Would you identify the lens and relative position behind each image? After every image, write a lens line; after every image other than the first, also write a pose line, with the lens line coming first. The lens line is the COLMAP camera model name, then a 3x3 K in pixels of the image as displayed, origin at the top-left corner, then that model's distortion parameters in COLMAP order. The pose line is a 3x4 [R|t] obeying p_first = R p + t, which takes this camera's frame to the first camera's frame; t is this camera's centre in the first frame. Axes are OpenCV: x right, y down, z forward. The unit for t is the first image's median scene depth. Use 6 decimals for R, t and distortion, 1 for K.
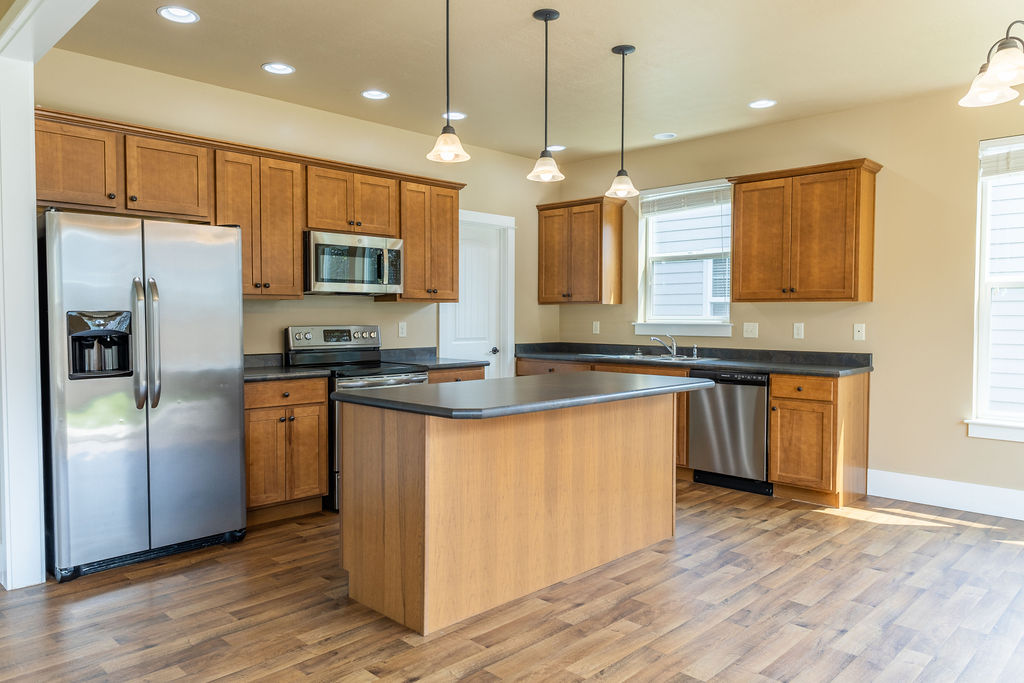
lens RADIAL K [[696.6, 0, 452.0], [0, 696.6, 325.6], [0, 0, 1]] dist [-0.030203, 0.013788]
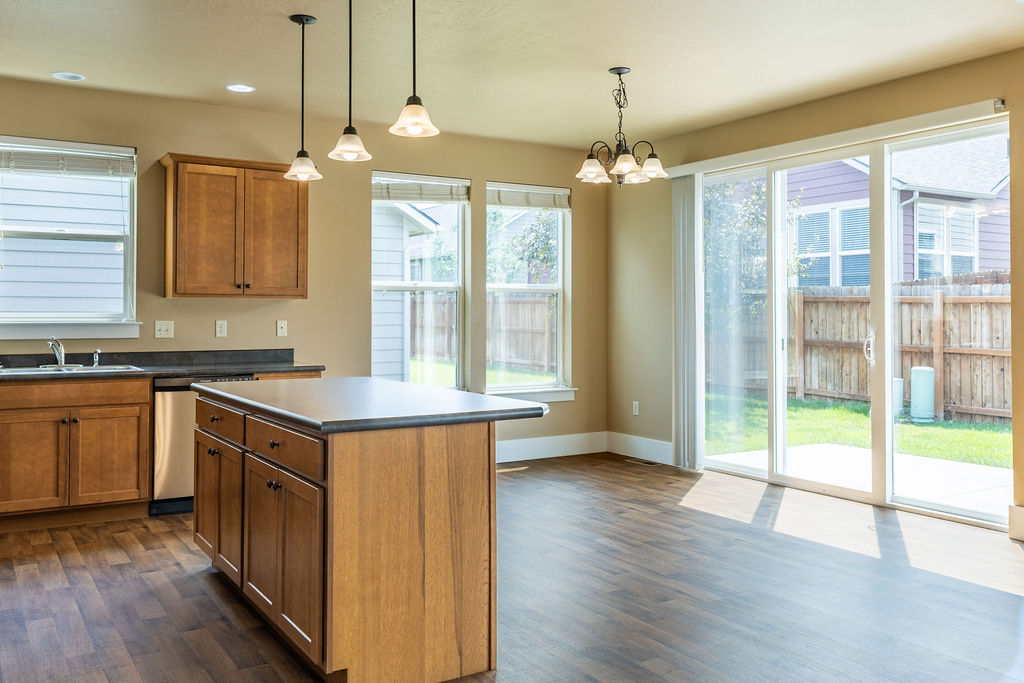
lens RADIAL K [[892.6, 0, 493.3], [0, 892.6, 294.0], [0, 0, 1]] dist [0.033848, -0.007051]
pose [[0.205250, 0.020474, 0.978495, -0.660222], [0.012455, 0.999646, -0.023529, -0.006891], [-0.978630, 0.017017, 0.204922, 0.416607]]
